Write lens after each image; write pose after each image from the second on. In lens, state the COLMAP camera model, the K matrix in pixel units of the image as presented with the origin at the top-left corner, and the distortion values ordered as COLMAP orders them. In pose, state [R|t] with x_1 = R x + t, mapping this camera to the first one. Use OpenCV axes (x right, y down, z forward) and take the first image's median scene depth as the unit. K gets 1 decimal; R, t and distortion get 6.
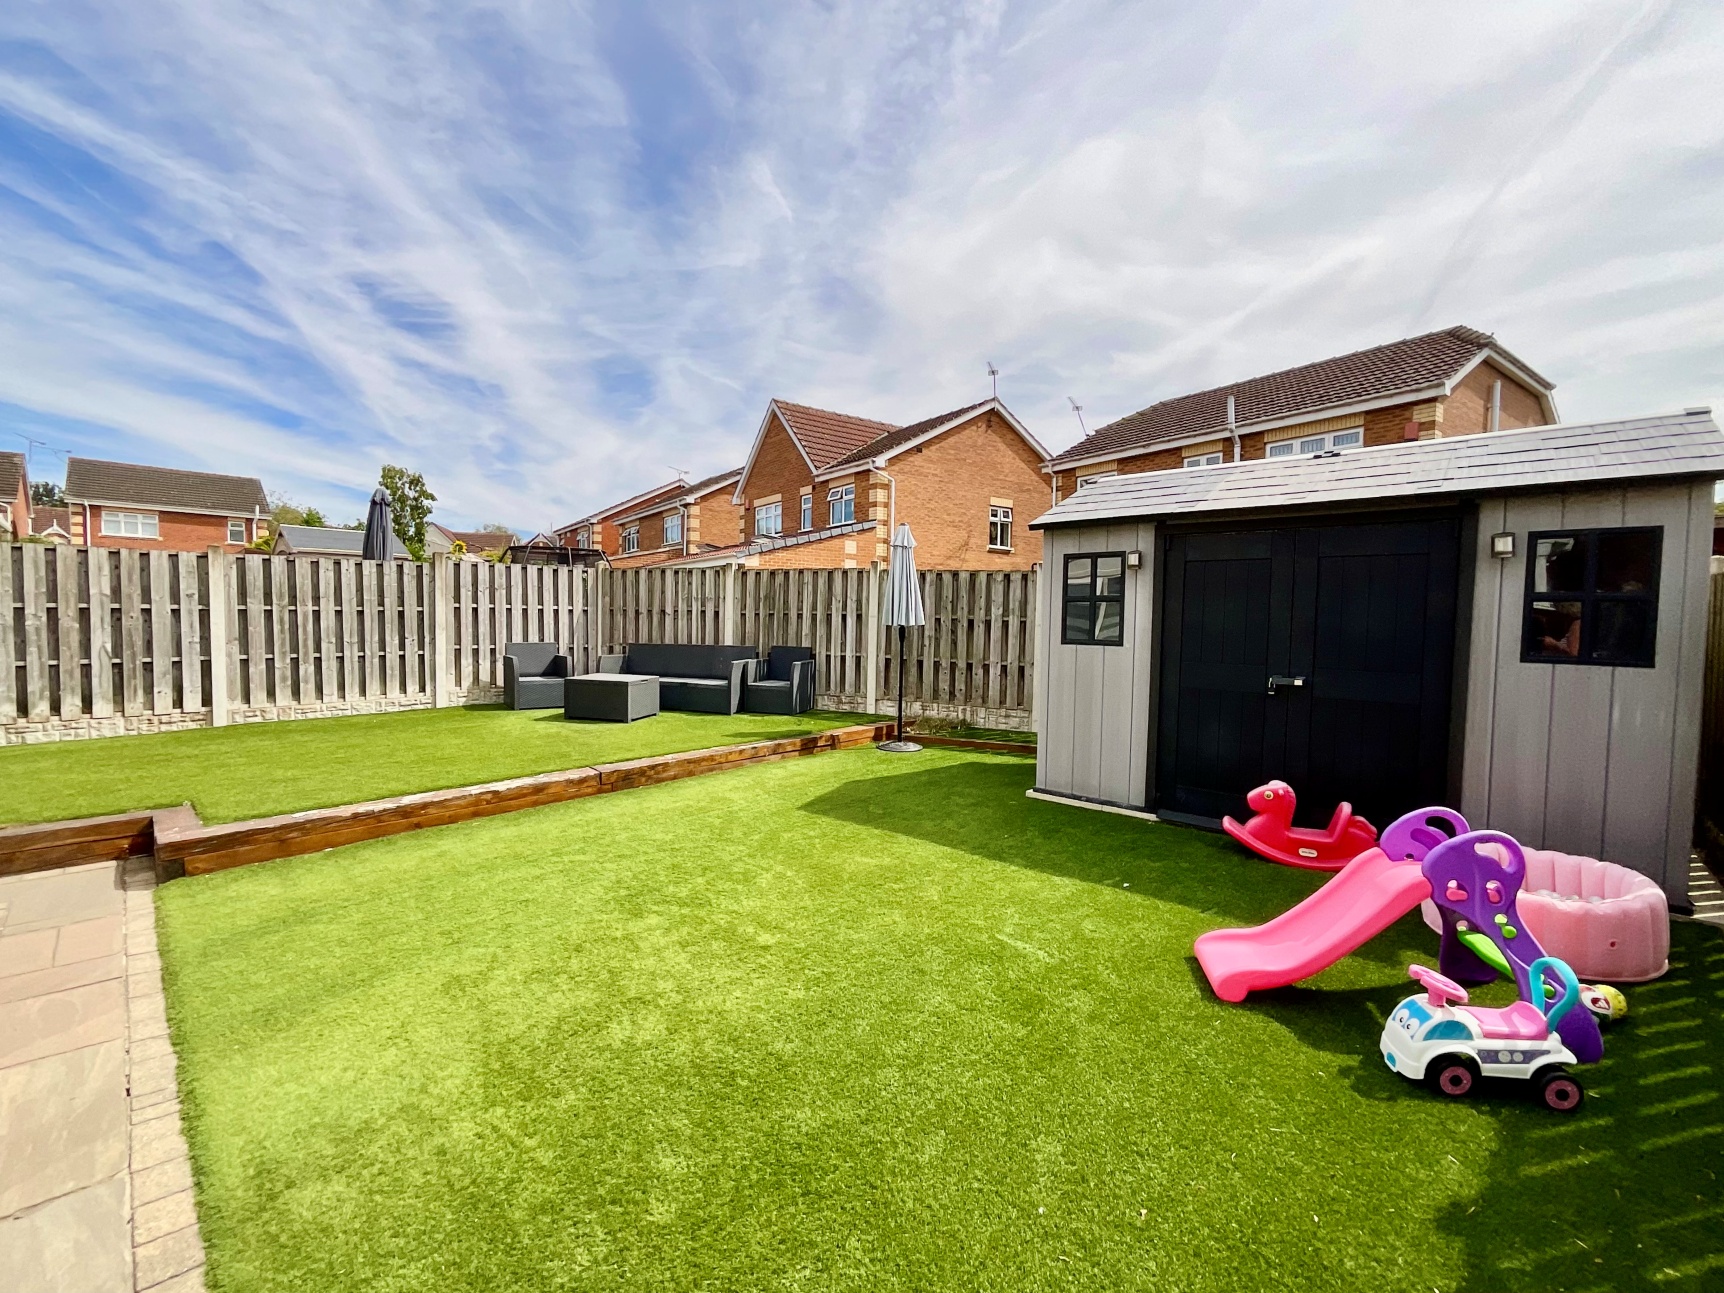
lens RADIAL K [[739.3, 0, 862.0], [0, 739.3, 646.5], [0, 0, 1]] dist [0.001158, 0.000239]
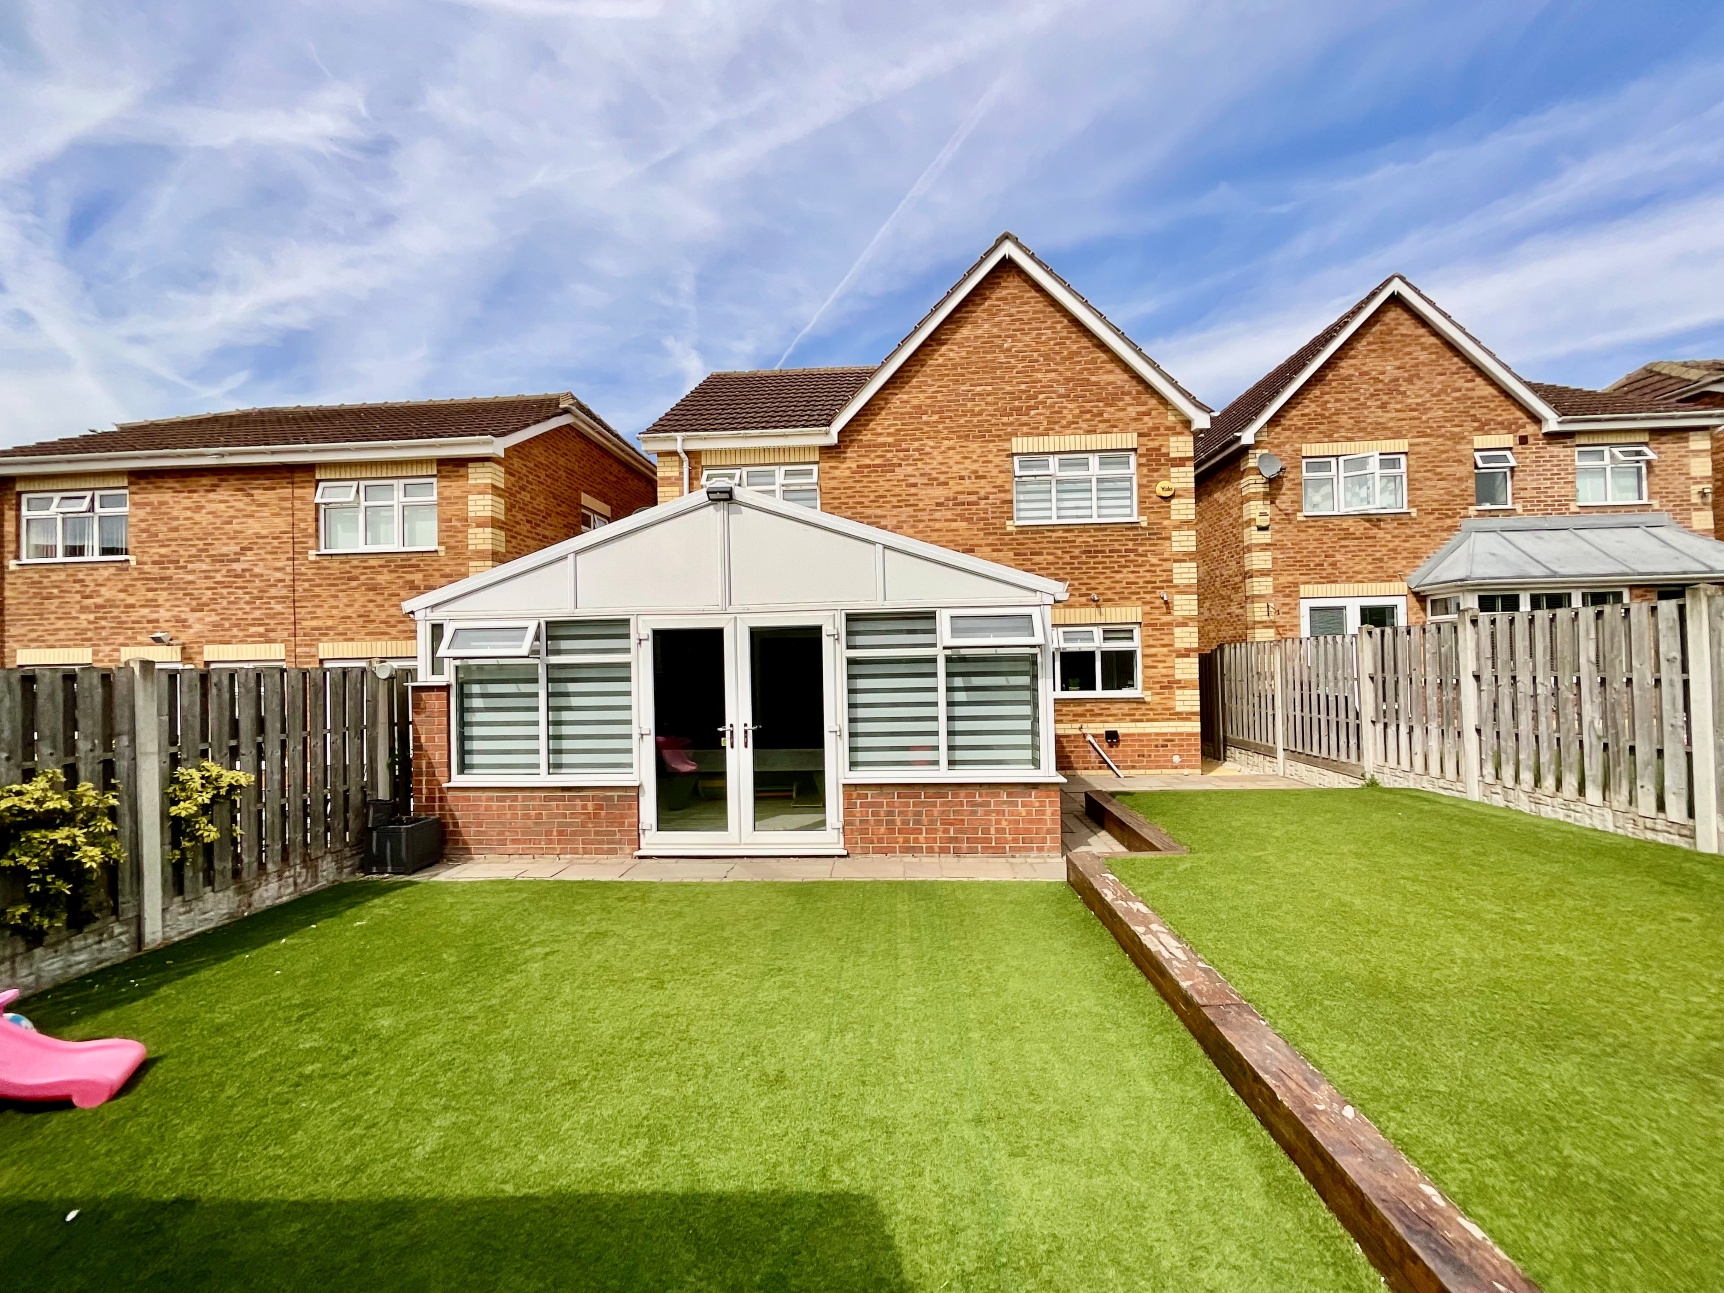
lens RADIAL K [[699.7, 0, 860.4], [0, 699.7, 654.8], [0, 0, 1]] dist [0.000485, -0.000084]
pose [[-0.734283, -0.000956, -0.678843, 0.140655], [-0.013230, 0.999829, 0.012902, -0.073992], [0.678714, 0.018454, -0.734171, 0.974701]]
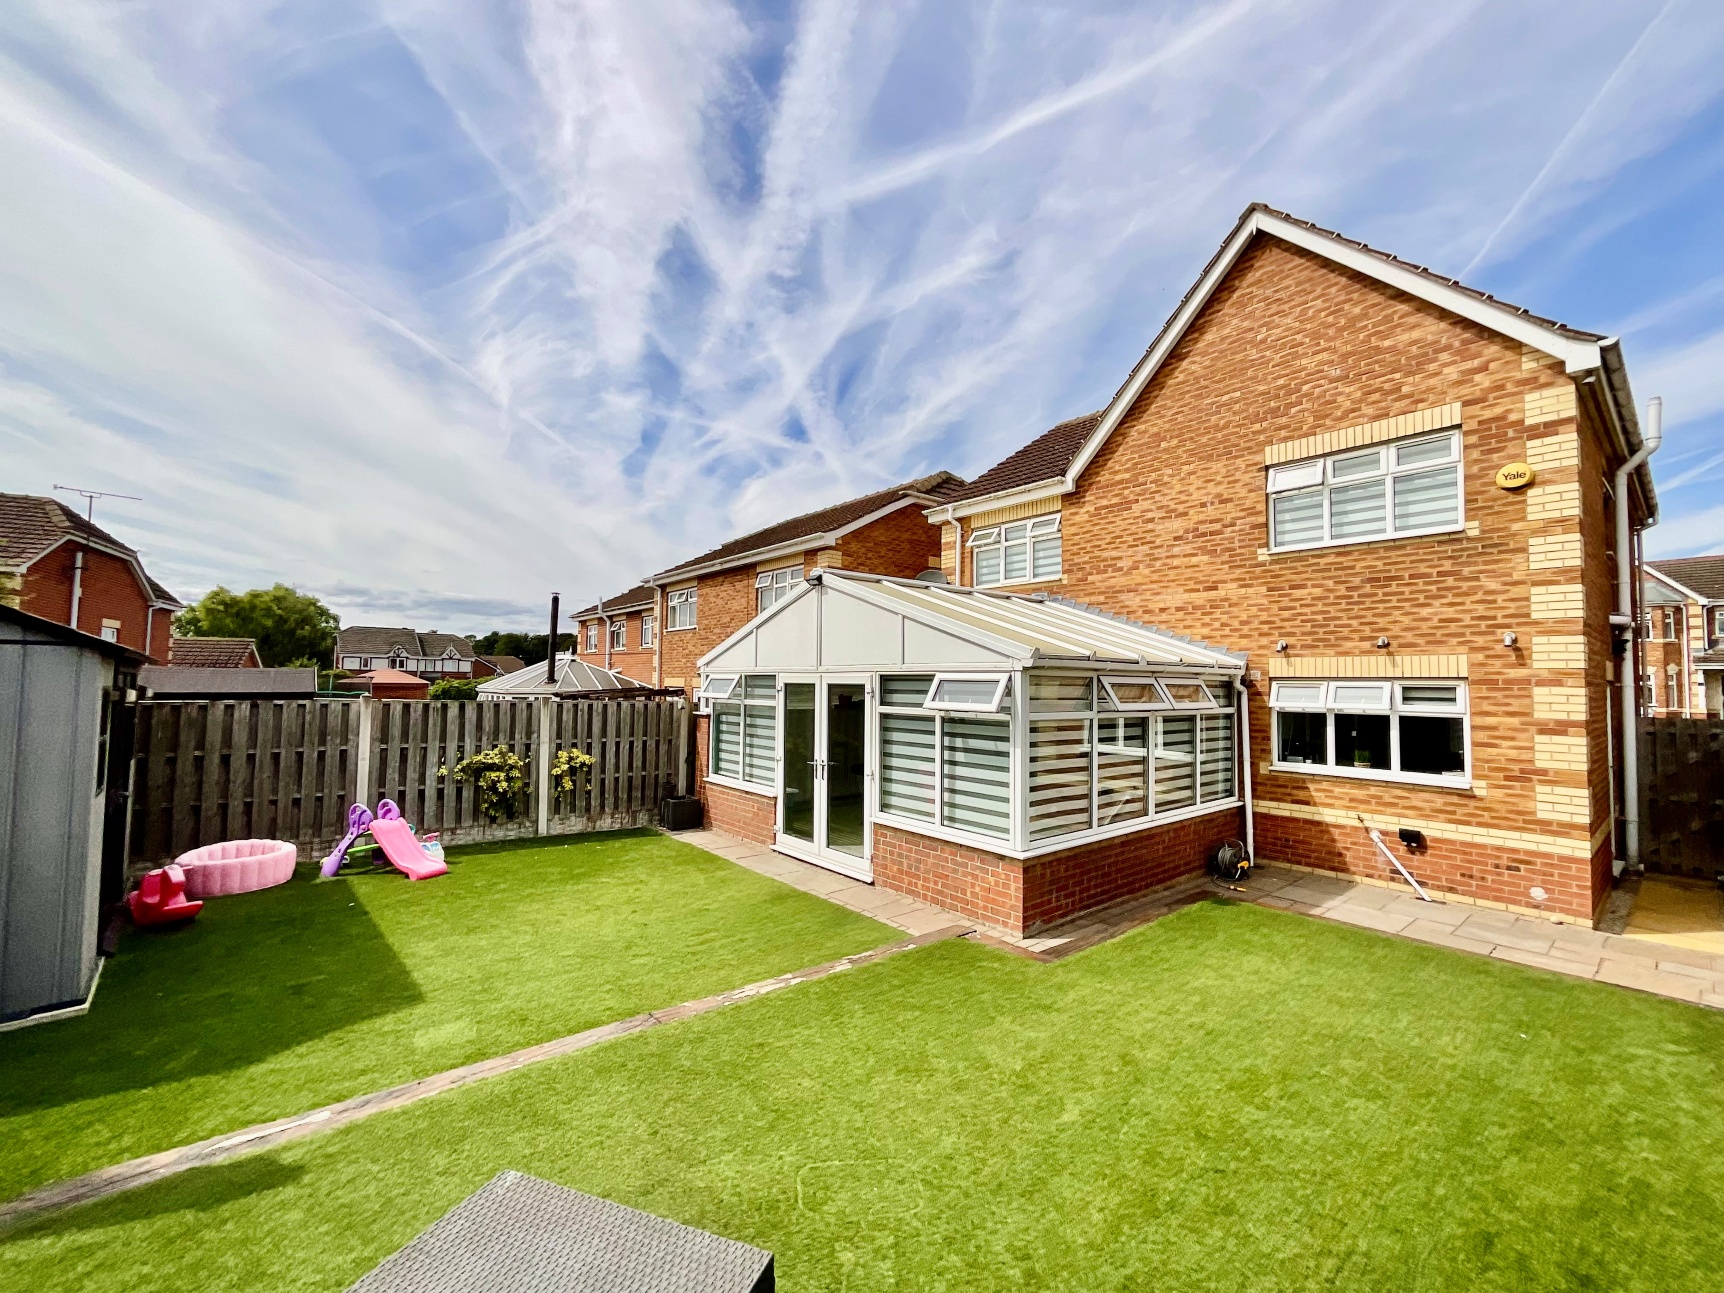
lens RADIAL K [[703.3, 0, 870.0], [0, 703.3, 655.5], [0, 0, 1]] dist [-0.002215, 0.000194]
pose [[-0.997732, -0.022983, 0.063266, -0.481820], [-0.023242, 0.999724, -0.003355, -0.136889], [-0.063172, -0.004818, -0.997991, 1.332973]]
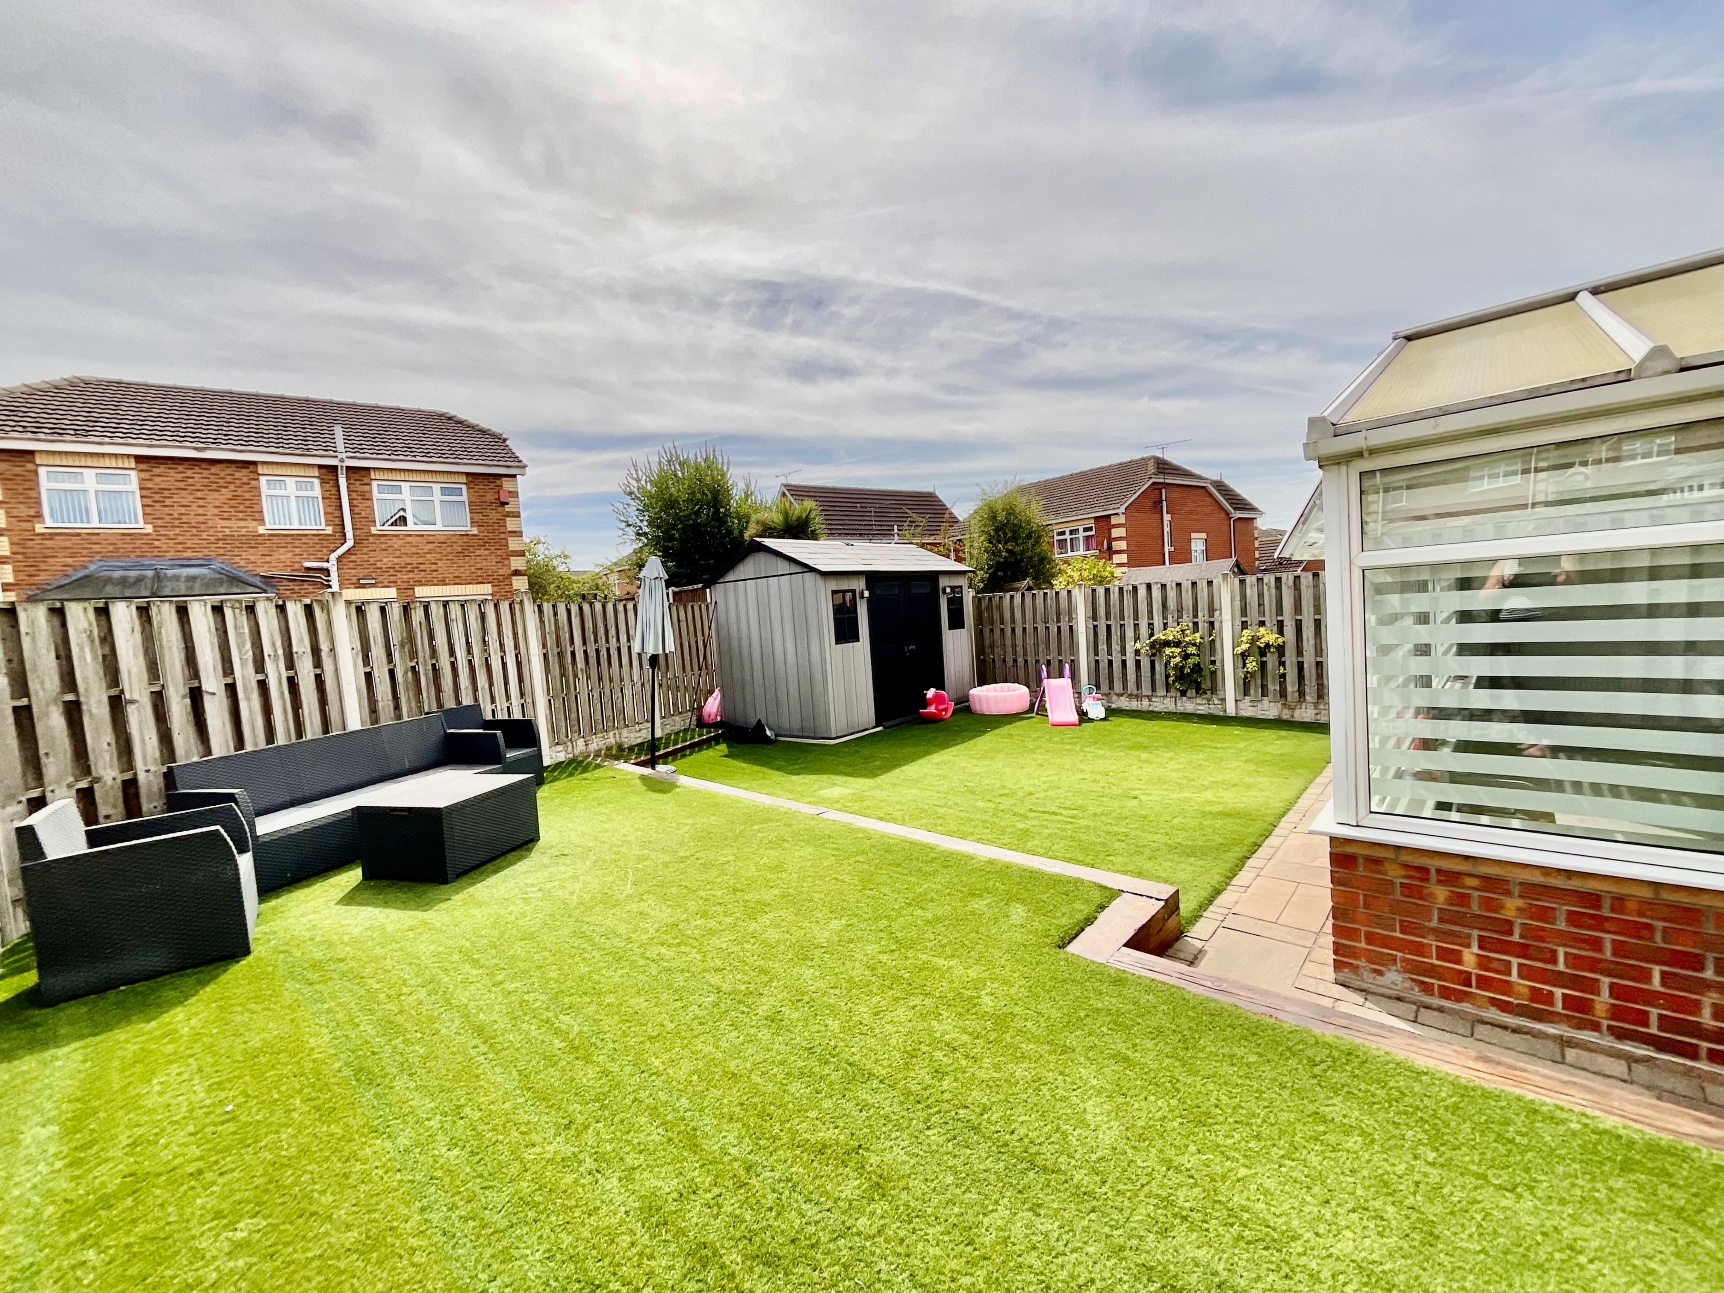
lens RADIAL K [[703.3, 0, 870.0], [0, 703.3, 655.5], [0, 0, 1]] dist [-0.002215, 0.000194]
pose [[-0.066632, -0.079179, 0.994631, -1.004573], [0.107830, 0.990437, 0.086069, -0.082405], [-0.991934, 0.112986, -0.057457, 0.796698]]
